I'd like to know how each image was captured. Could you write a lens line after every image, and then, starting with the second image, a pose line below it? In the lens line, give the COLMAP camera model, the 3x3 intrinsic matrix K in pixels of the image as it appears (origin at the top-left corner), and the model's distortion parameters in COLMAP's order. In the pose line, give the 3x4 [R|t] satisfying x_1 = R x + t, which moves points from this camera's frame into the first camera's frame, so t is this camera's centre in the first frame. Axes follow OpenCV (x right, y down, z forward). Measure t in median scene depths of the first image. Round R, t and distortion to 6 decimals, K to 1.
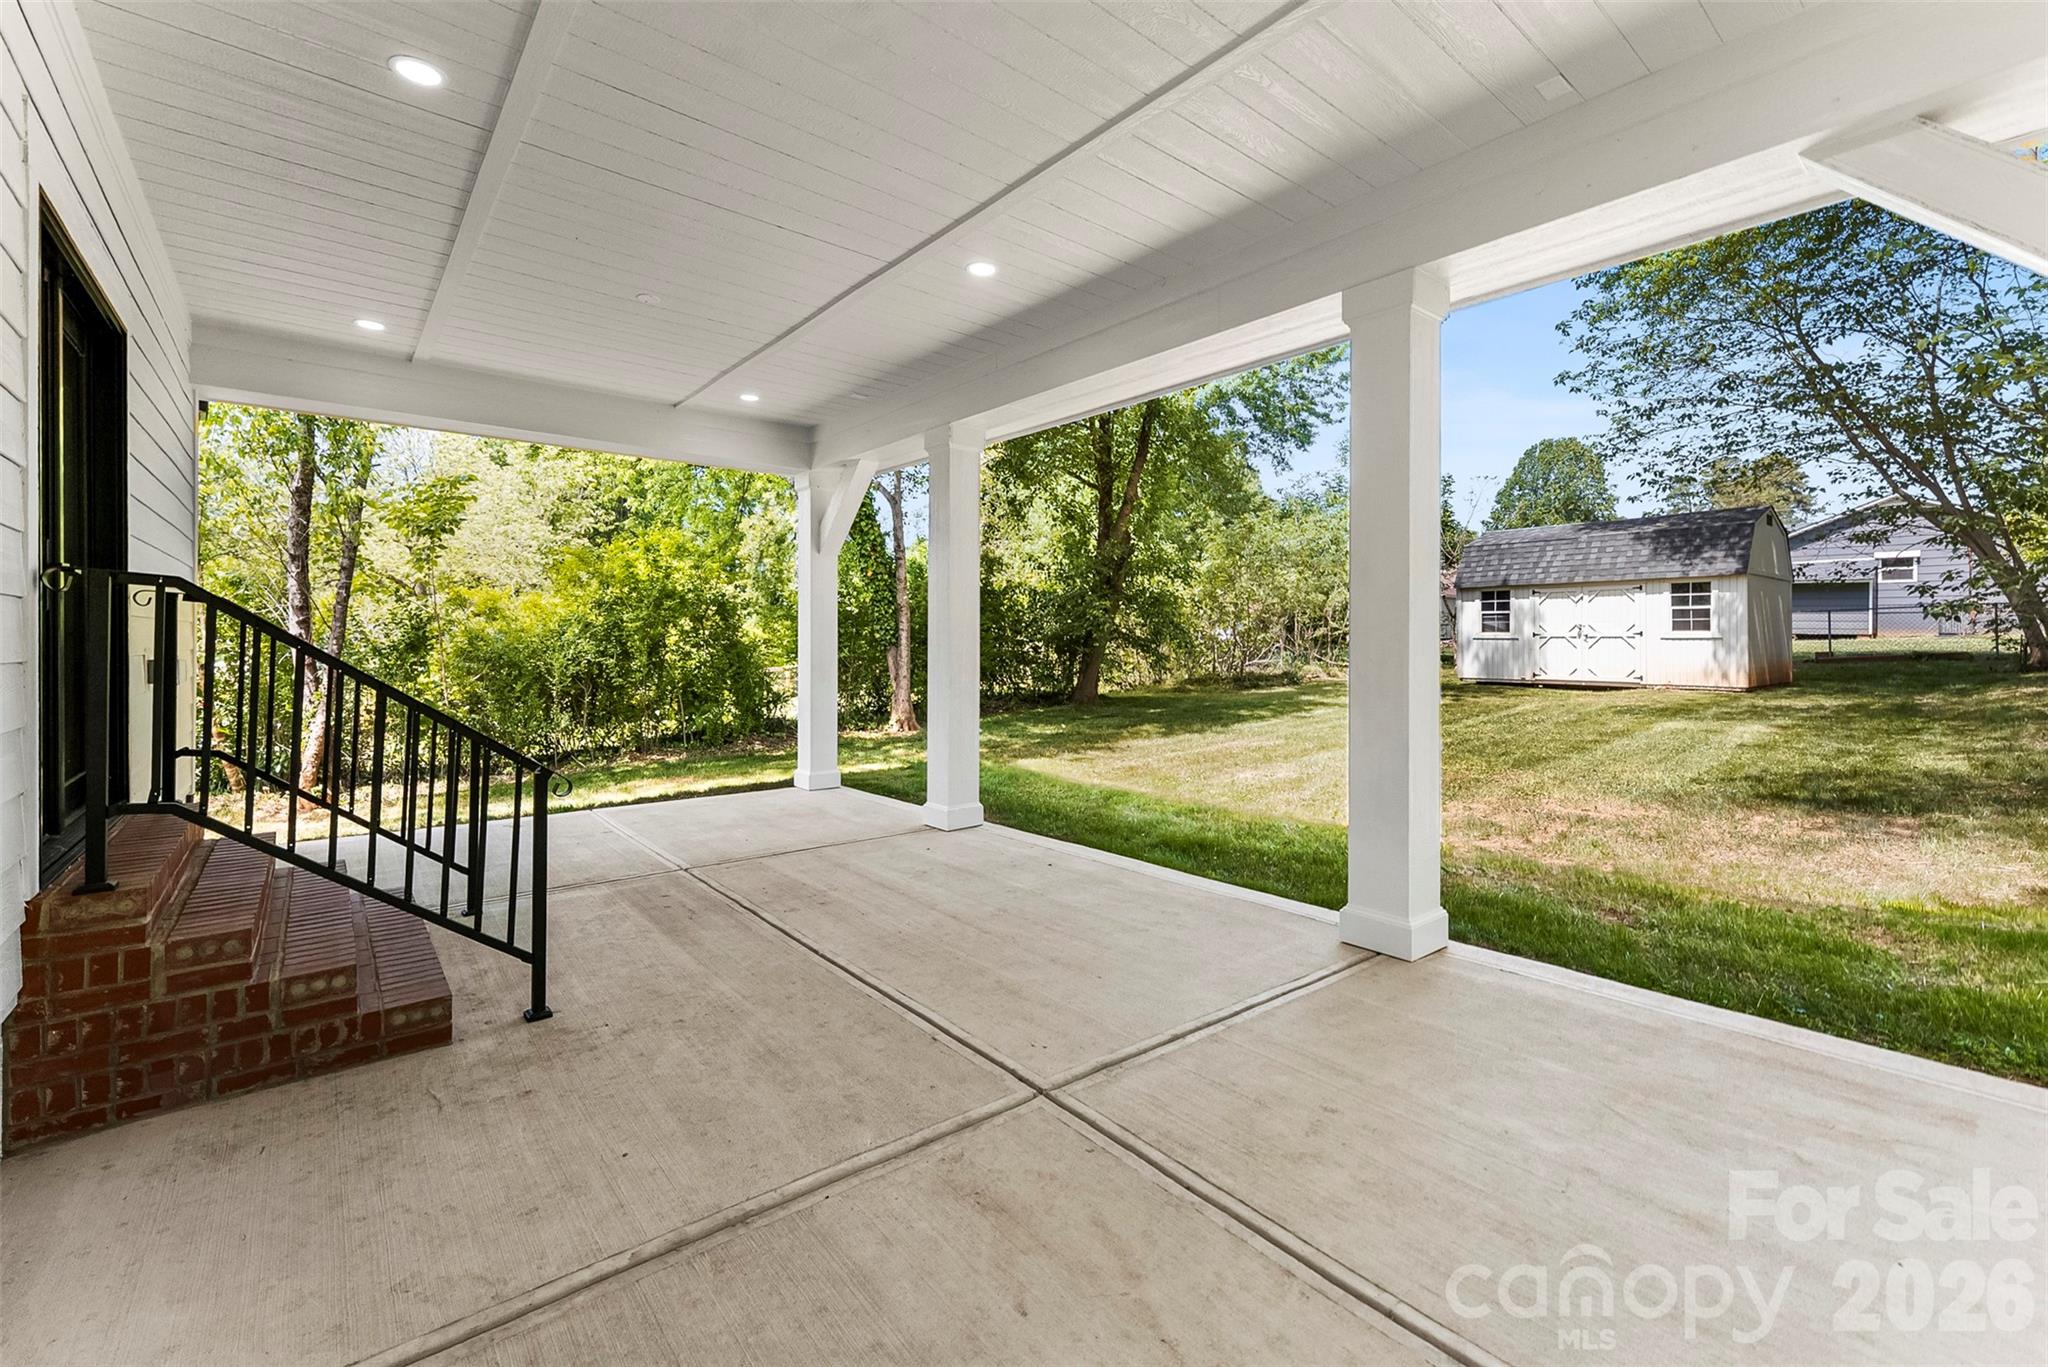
lens RADIAL K [[866.3, 0, 1020.0], [0, 866.3, 632.4], [0, 0, 1]] dist [0.000384, -0.000139]
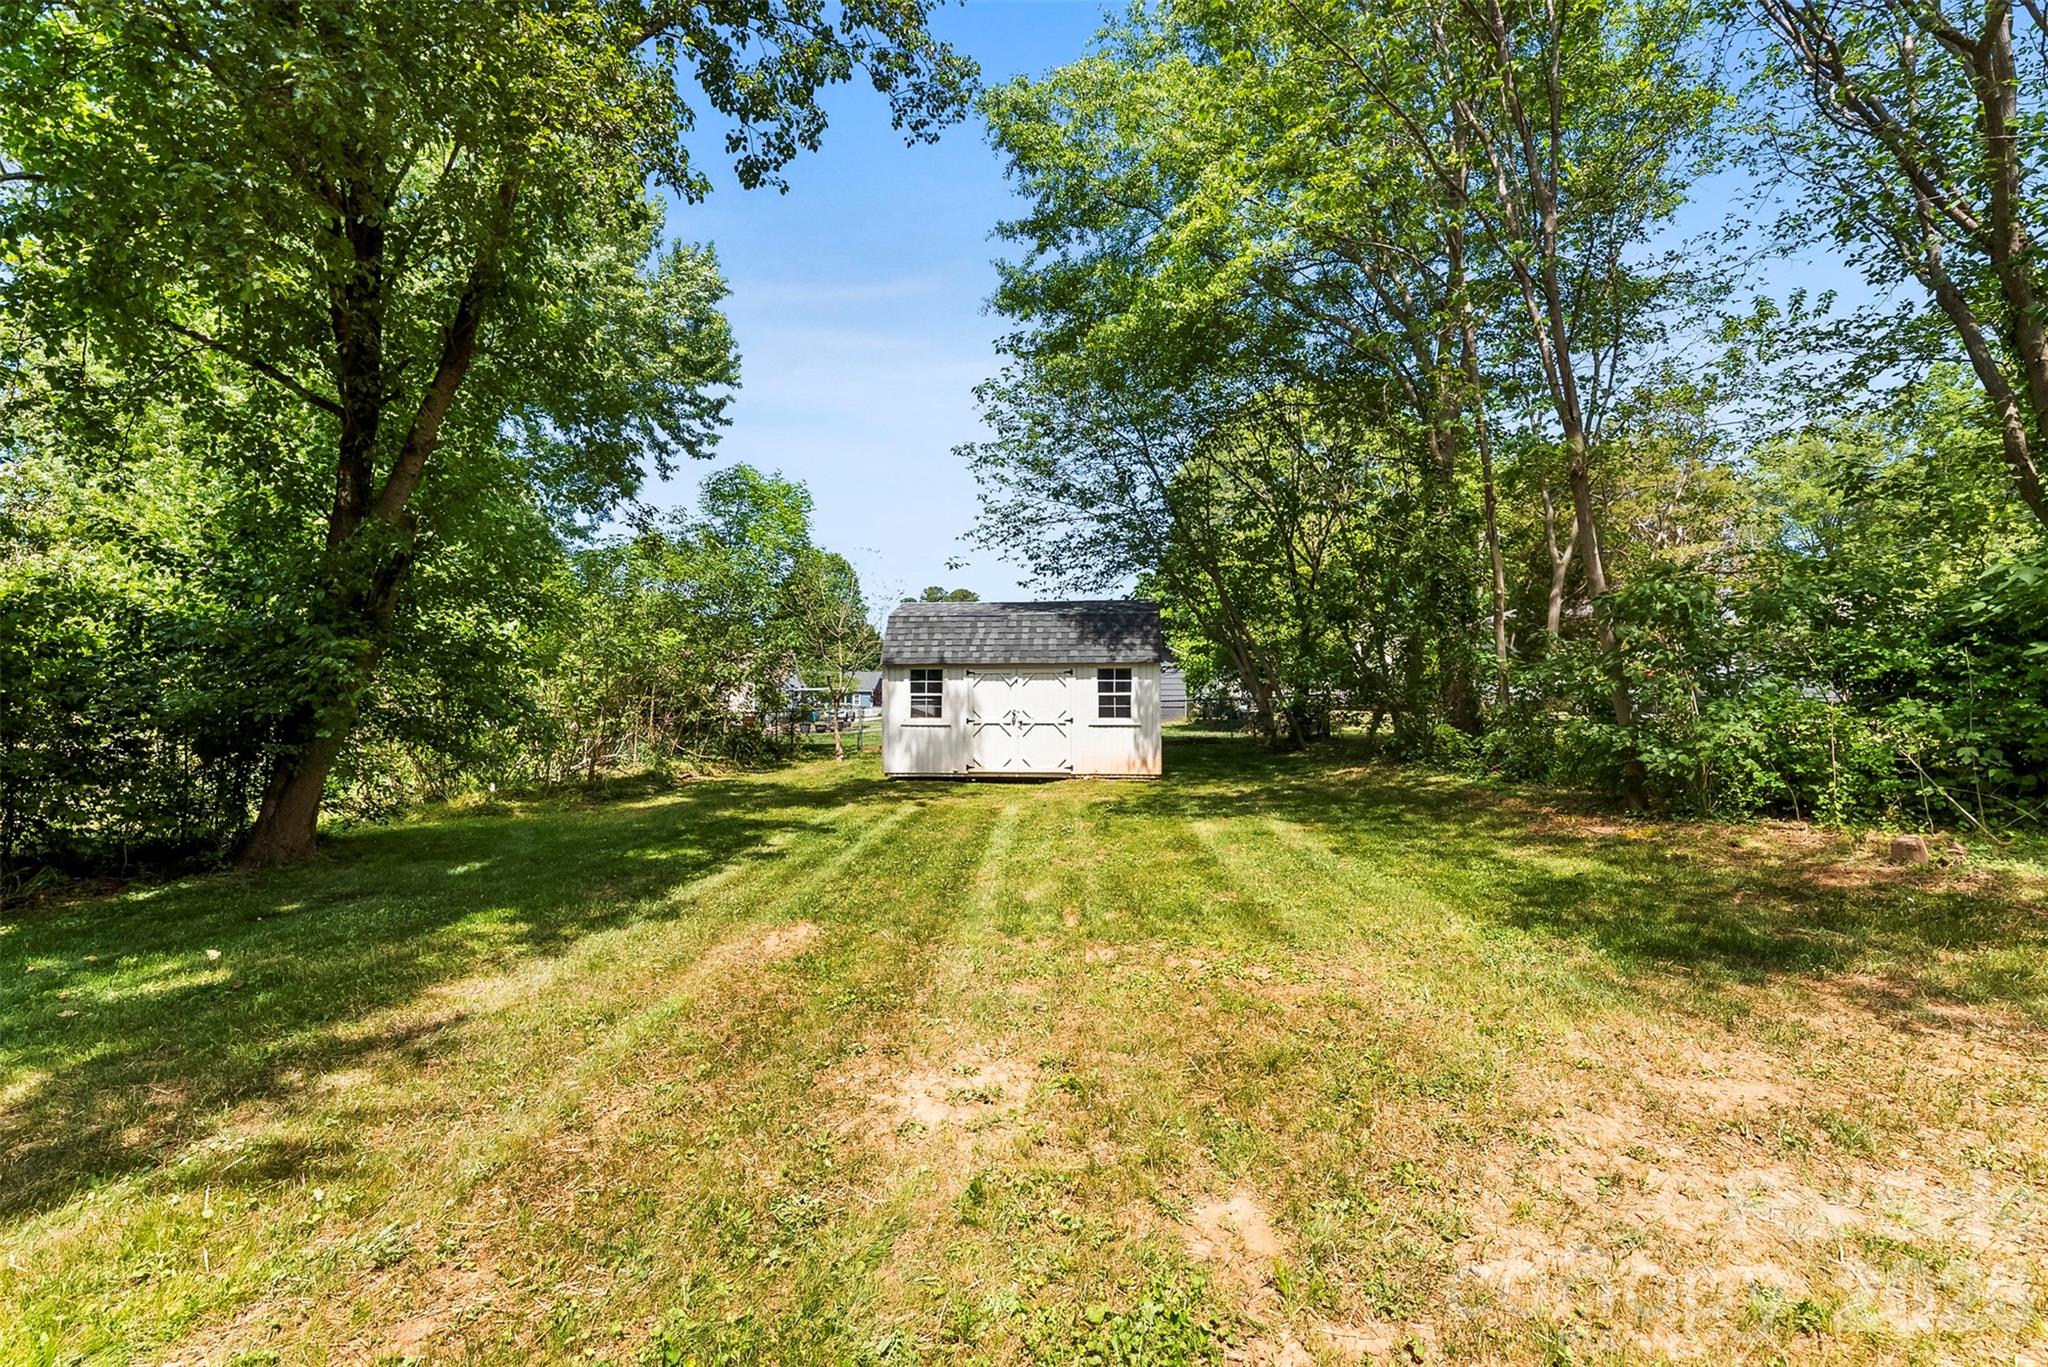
lens RADIAL K [[835.3, 0, 1024.0], [0, 835.3, 683.5], [0, 0, 1]] dist [0.001164, -0.000250]
pose [[0.681128, 0.039898, 0.731076, 0.015246], [-0.007905, 0.998857, -0.047147, 0.004103], [-0.732122, 0.026334, 0.680665, 0.399767]]
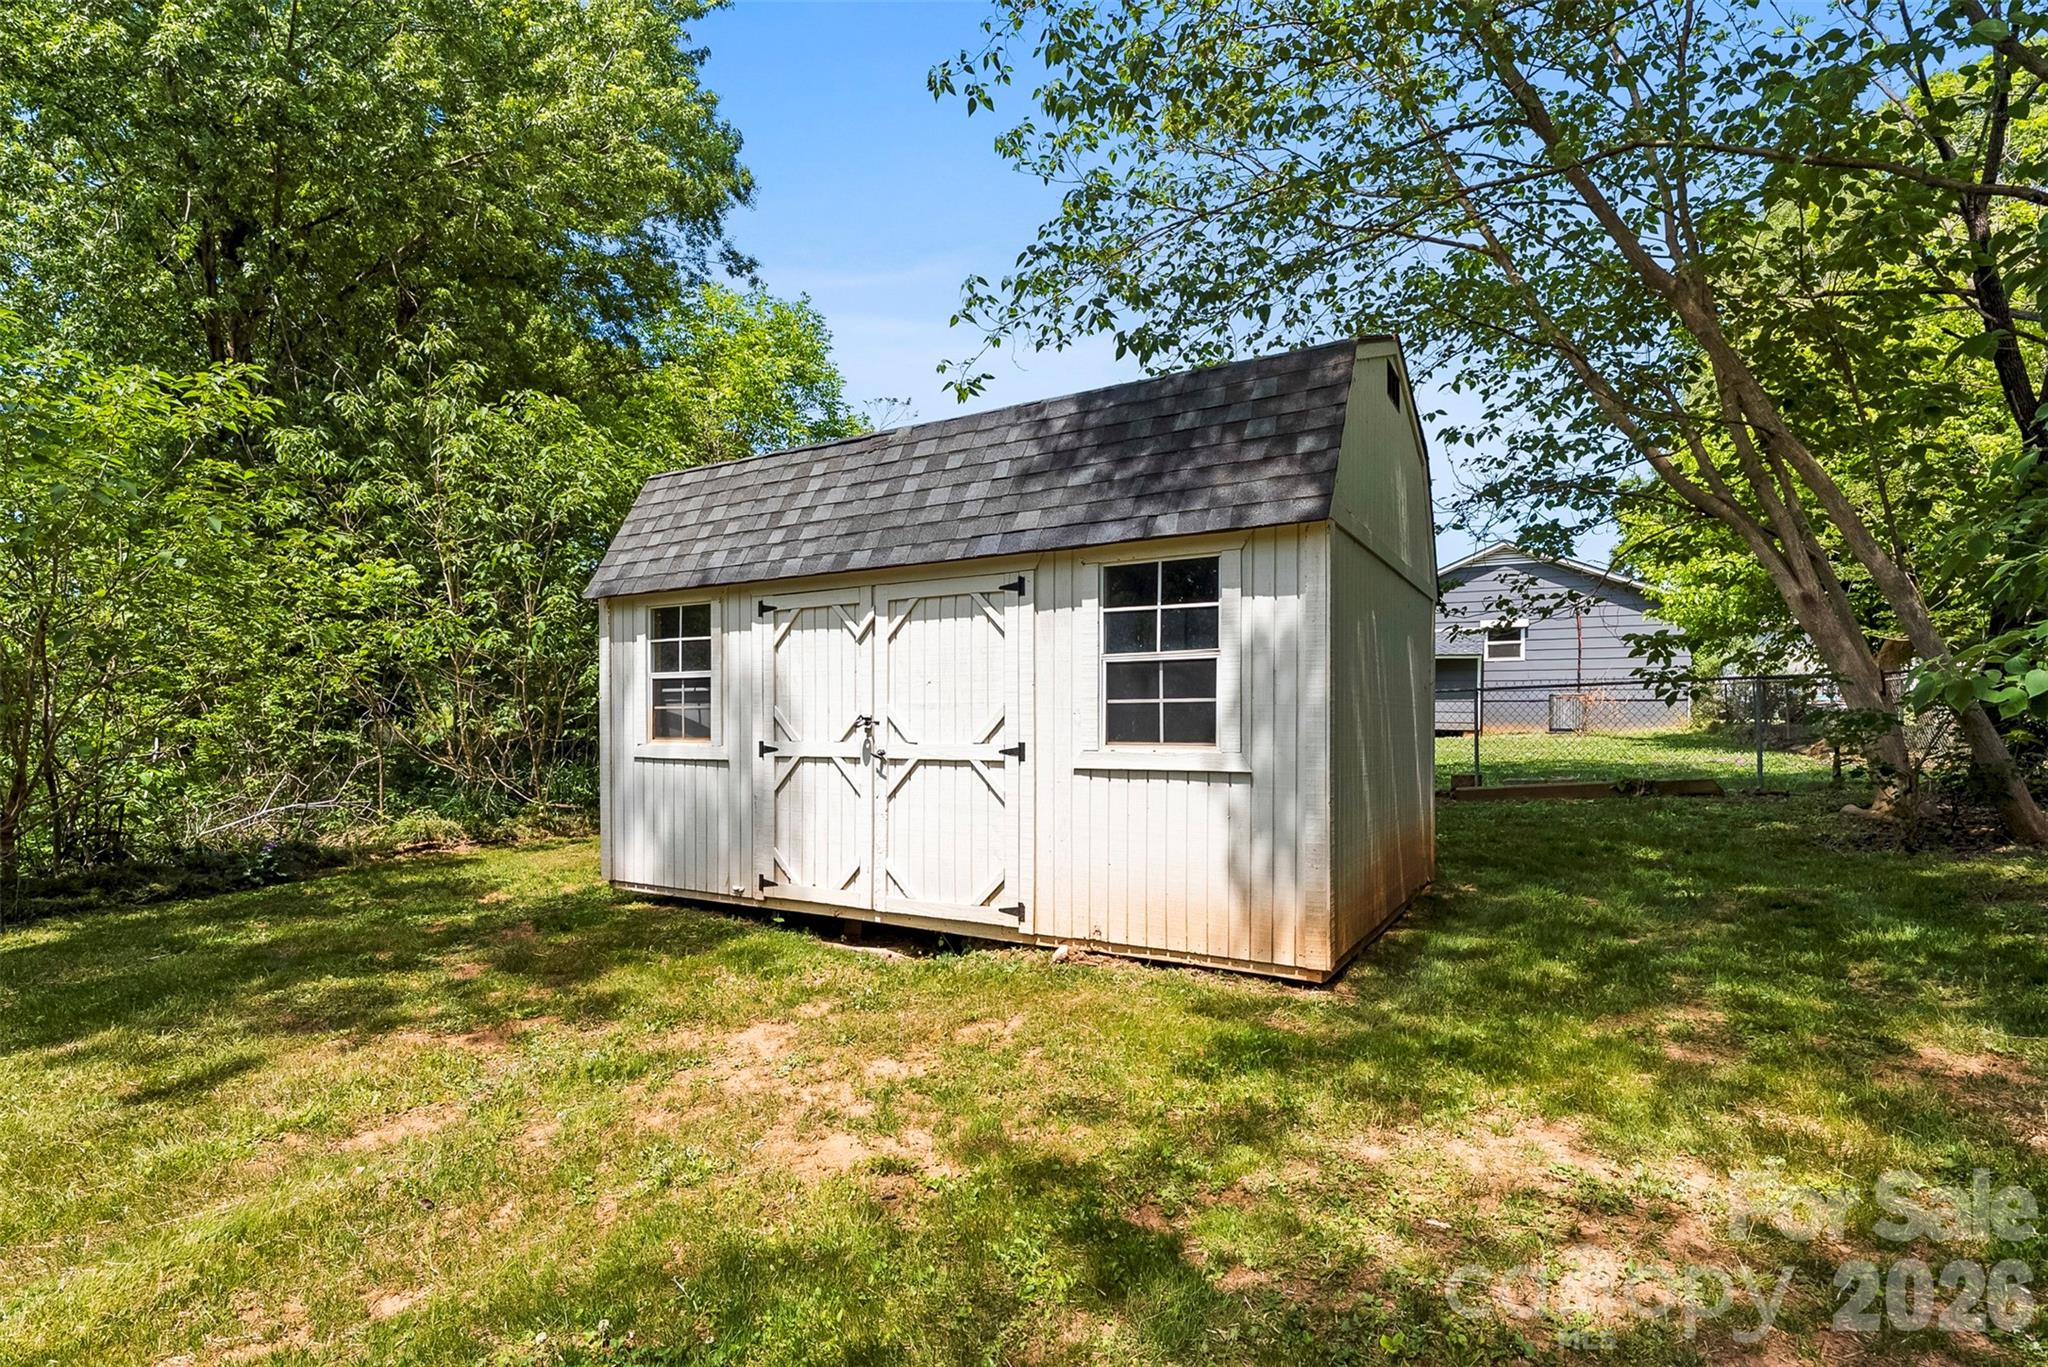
lens RADIAL K [[950.7, 0, 1020.1], [0, 950.7, 730.9], [0, 0, 1]] dist [0.001093, 0.000068]
pose [[0.931642, 0.001133, 0.363375, 0.579129], [-0.005685, 0.999918, 0.011458, -0.008336], [-0.363332, -0.012740, 0.931573, 0.685984]]
